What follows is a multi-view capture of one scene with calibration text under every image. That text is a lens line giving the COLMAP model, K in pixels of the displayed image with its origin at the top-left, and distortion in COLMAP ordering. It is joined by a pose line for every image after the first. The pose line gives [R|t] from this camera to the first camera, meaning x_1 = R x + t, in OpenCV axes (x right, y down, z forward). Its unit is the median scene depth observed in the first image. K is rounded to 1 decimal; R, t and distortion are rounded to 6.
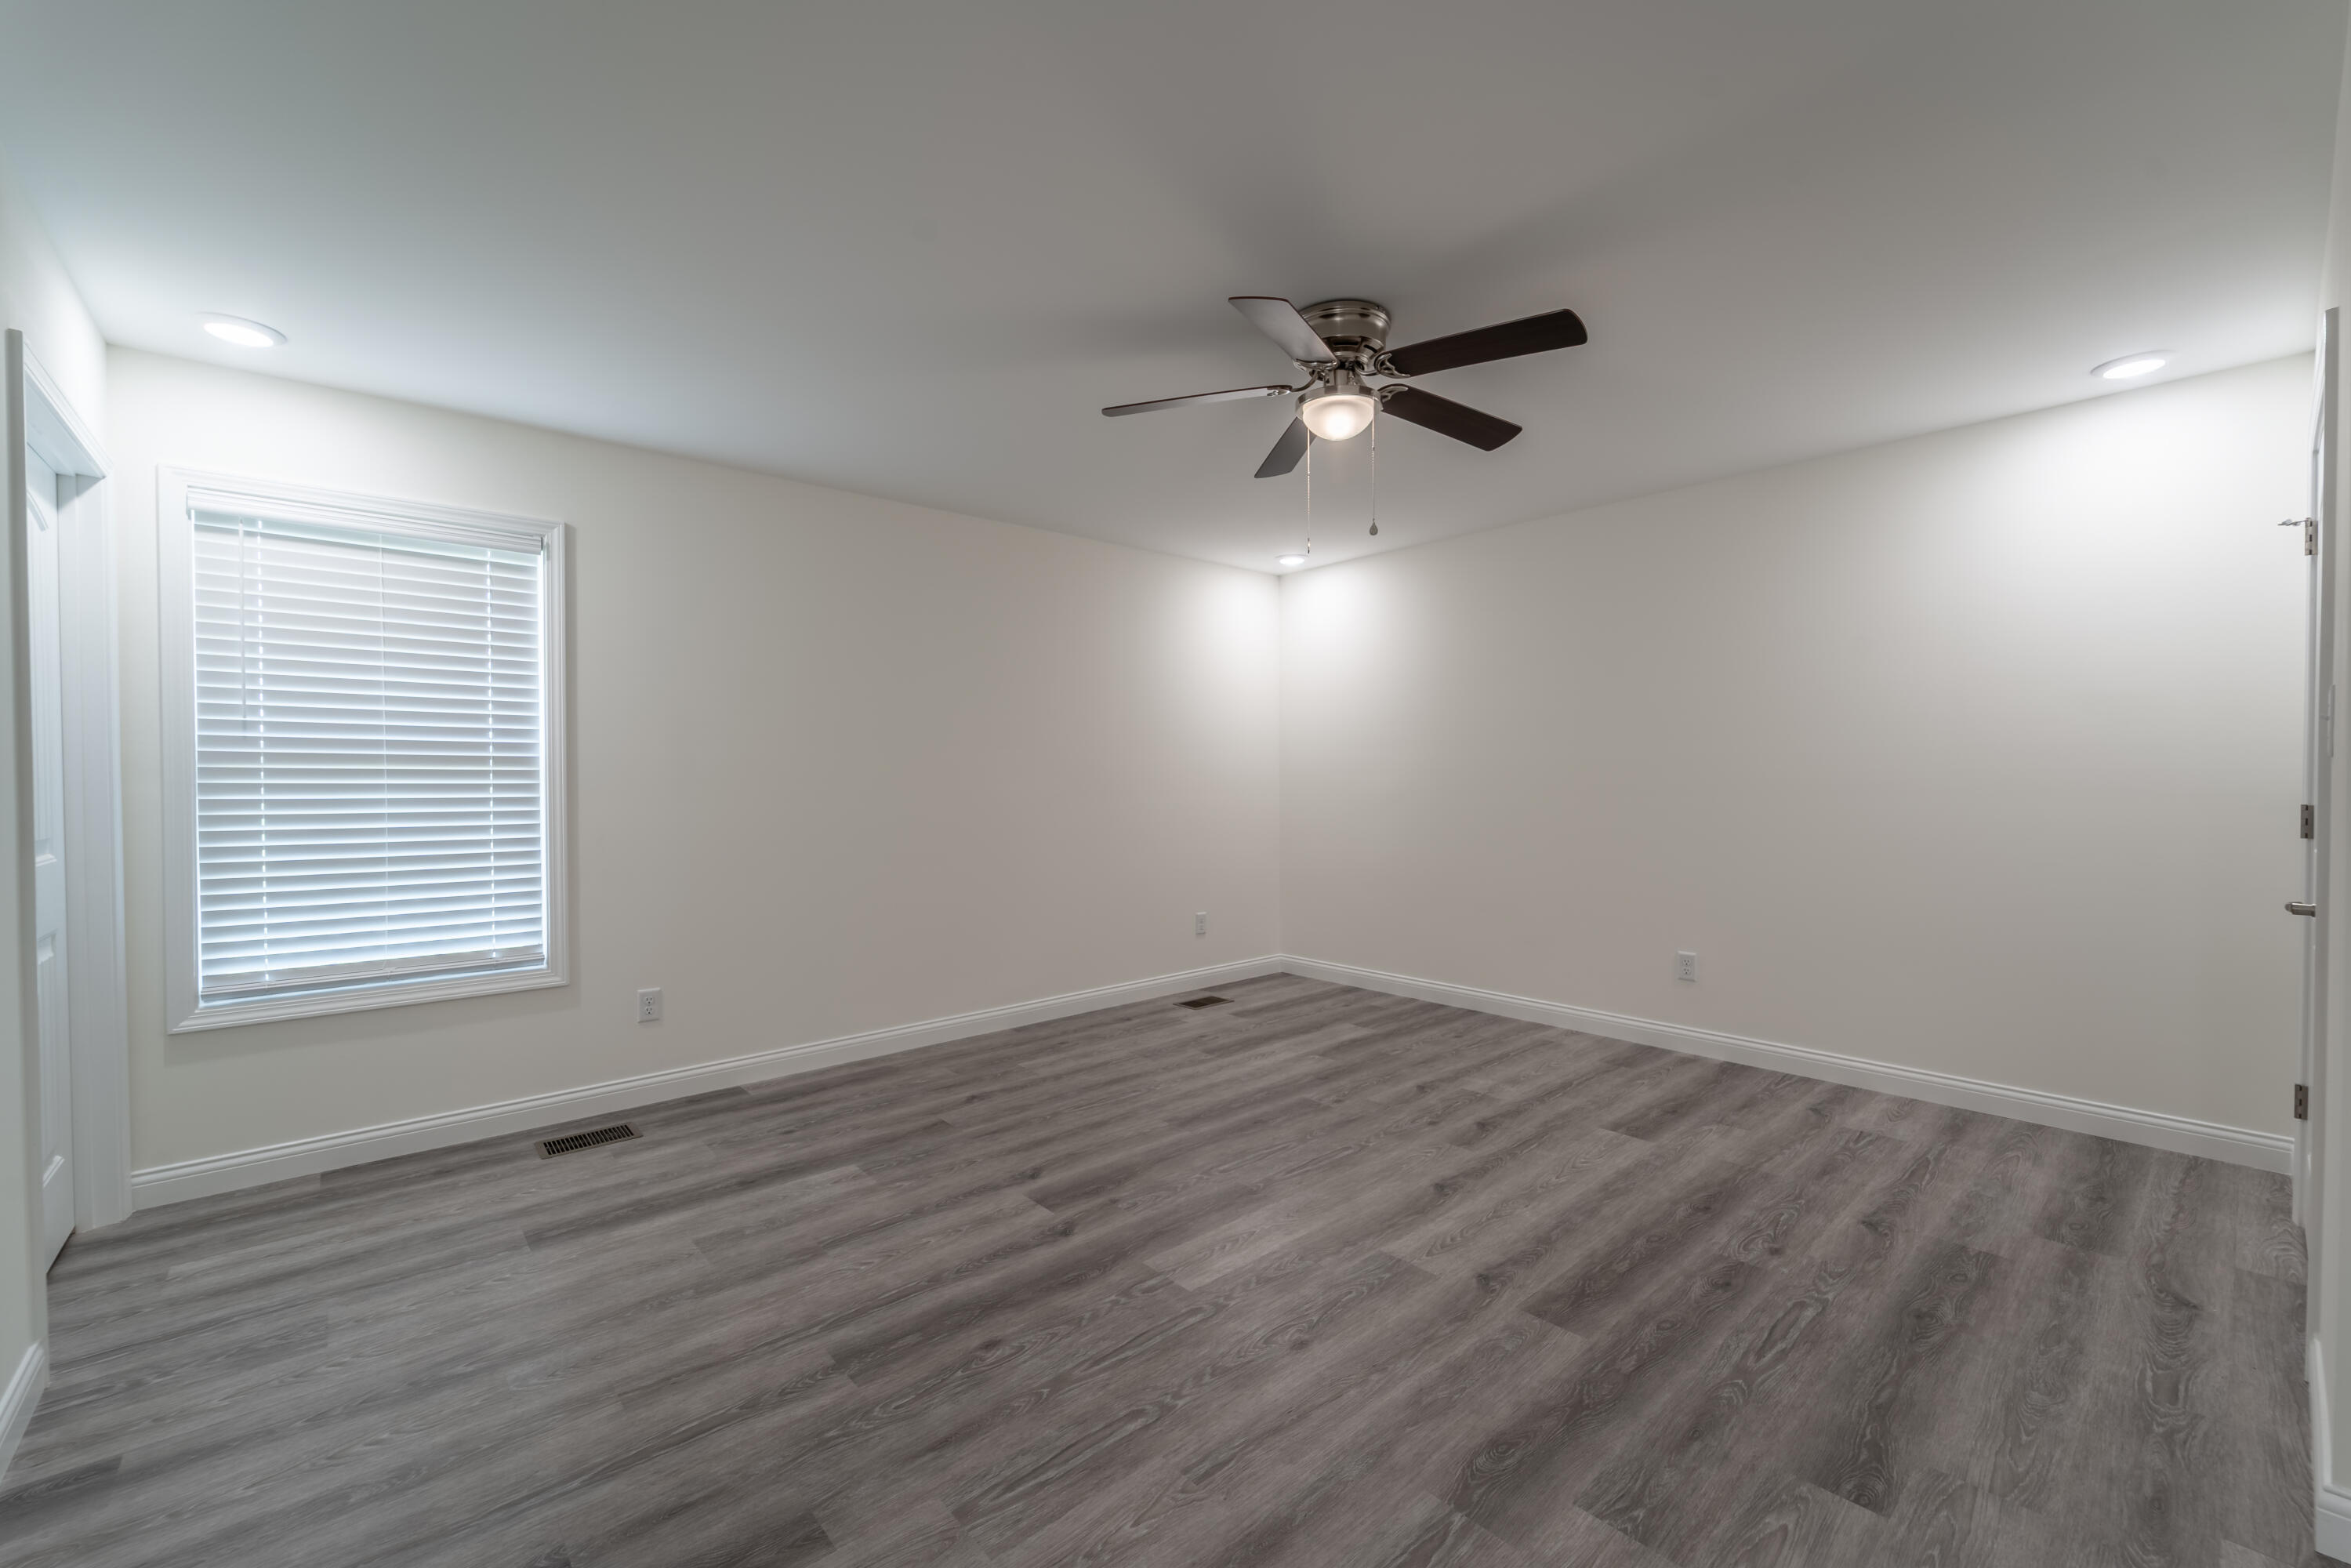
lens RADIAL K [[949.4, 0, 1181.8], [0, 949.4, 788.9], [0, 0, 1]] dist [0.005723, -0.004432]
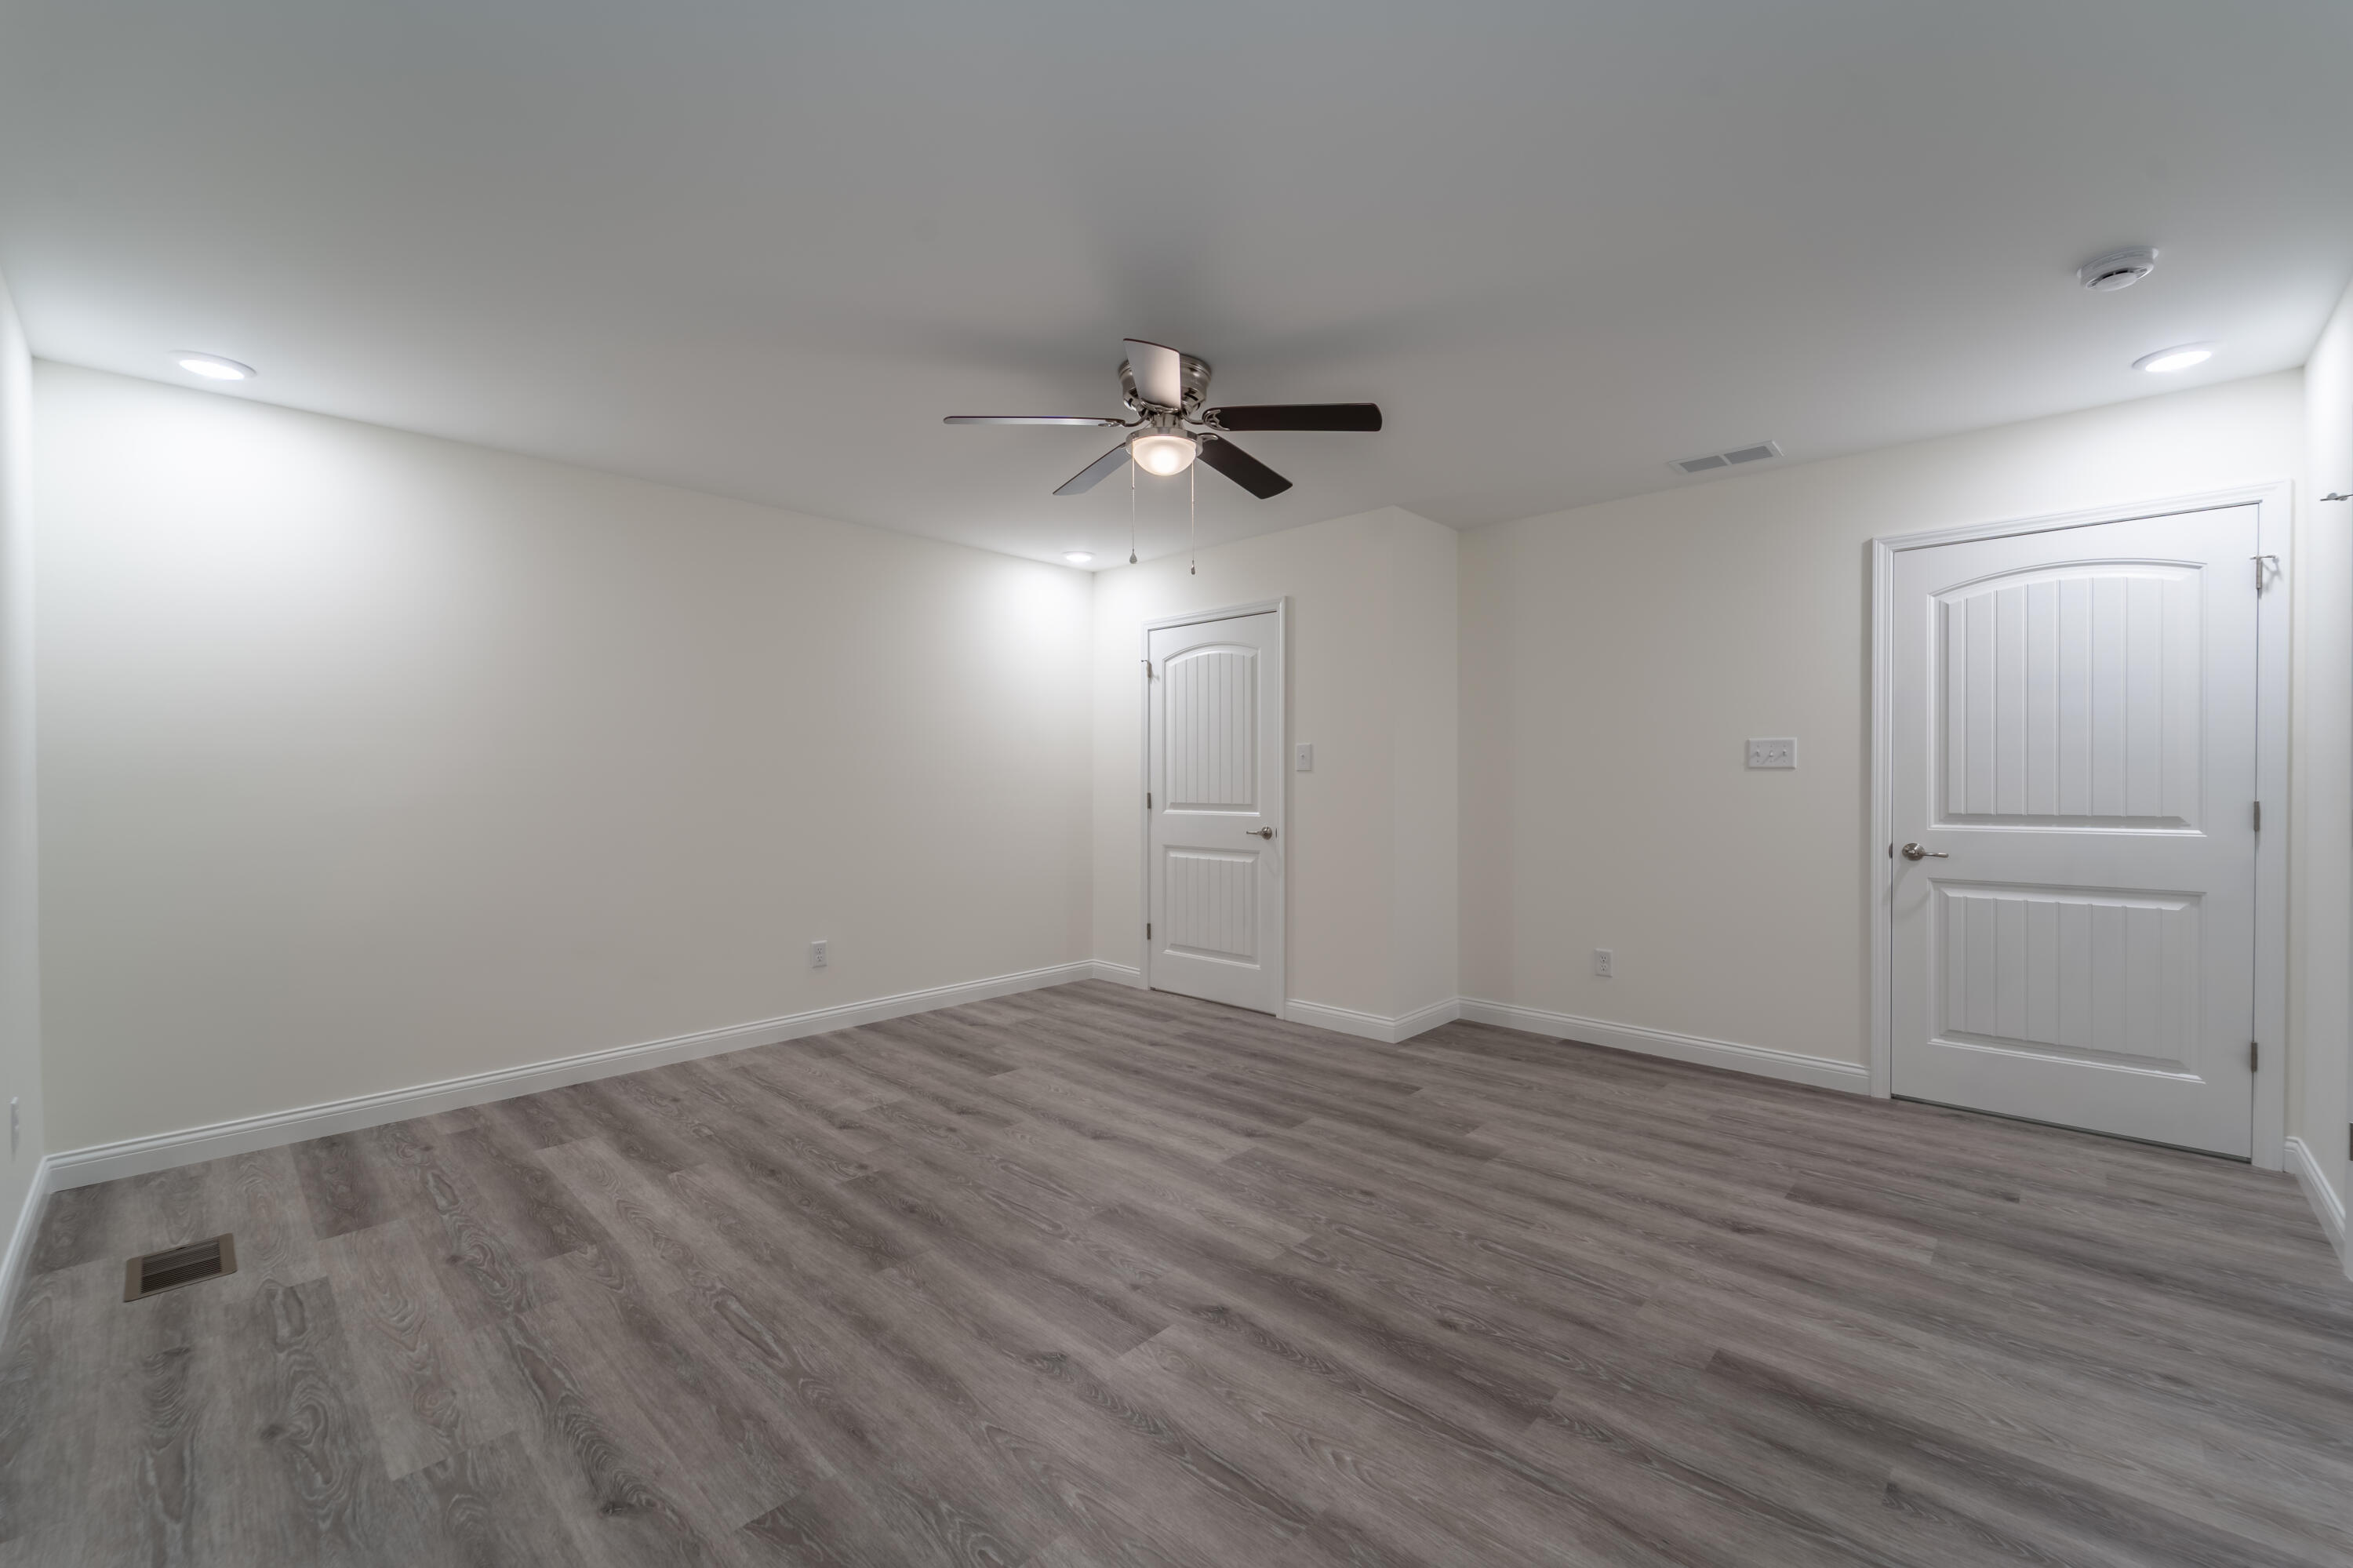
lens RADIAL K [[950.2, 0, 1182.8], [0, 950.2, 788.9], [0, 0, 1]] dist [0.005723, -0.004432]
pose [[-0.087842, -0.005481, 0.996119, -0.820685], [0.016858, 0.999833, 0.006988, -0.005569], [-0.995992, 0.017406, -0.087735, 0.934209]]
